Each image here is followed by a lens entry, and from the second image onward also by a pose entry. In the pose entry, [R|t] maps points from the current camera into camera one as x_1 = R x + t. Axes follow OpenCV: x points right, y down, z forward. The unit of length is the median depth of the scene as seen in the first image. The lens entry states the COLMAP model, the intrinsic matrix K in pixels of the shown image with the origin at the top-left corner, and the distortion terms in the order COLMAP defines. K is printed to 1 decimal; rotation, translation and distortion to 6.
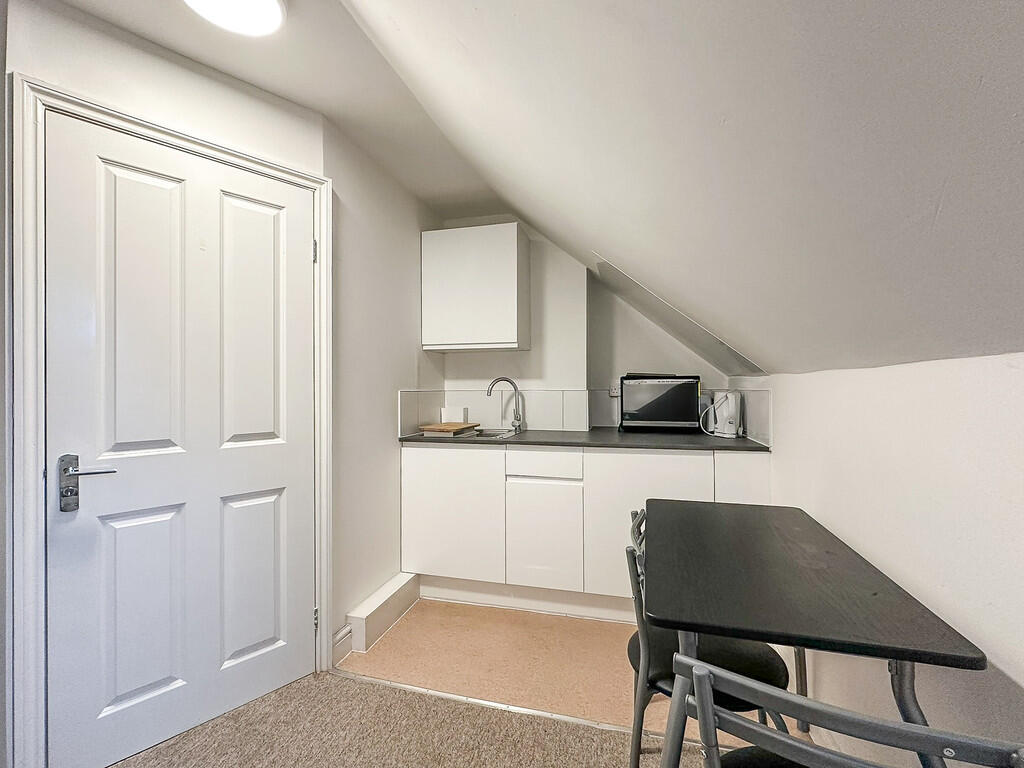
lens RADIAL K [[440.9, 0, 512.0], [0, 440.9, 384.0], [0, 0, 1]] dist [-0.000551, -0.000093]
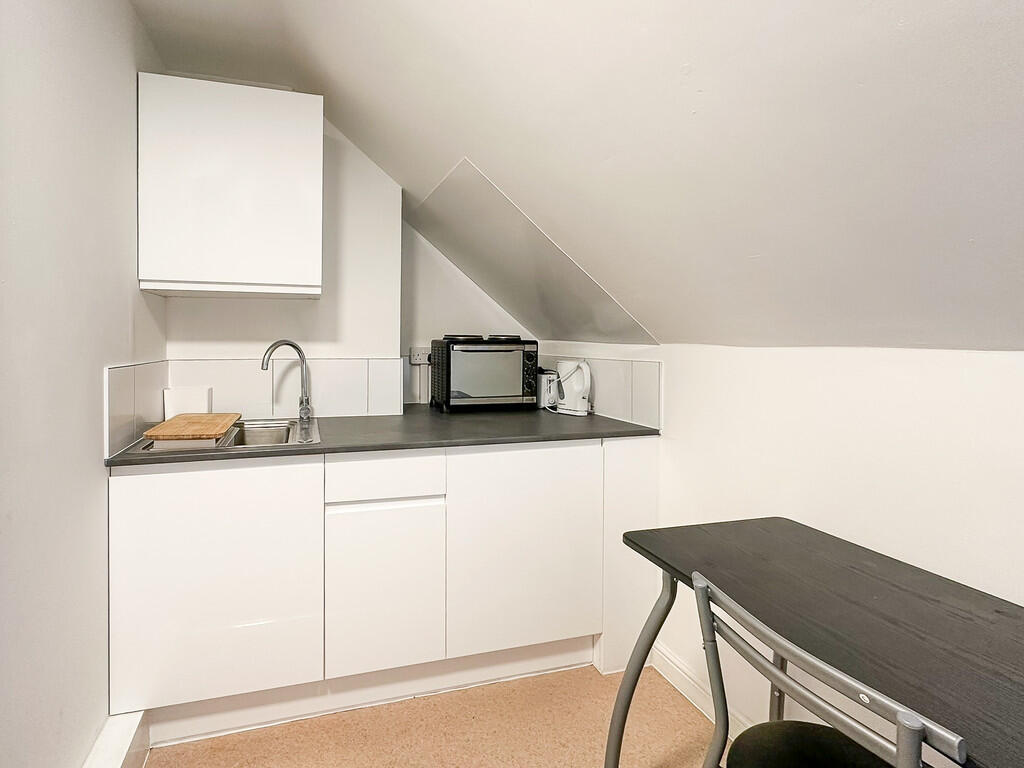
lens RADIAL K [[524.1, 0, 510.5], [0, 524.1, 351.8], [0, 0, 1]] dist [0.000025, -0.000144]
pose [[0.870307, 0.002130, 0.492505, -0.119311], [-0.010472, 0.999845, 0.014180, -0.012842], [-0.492398, -0.017498, 0.870194, 0.197955]]
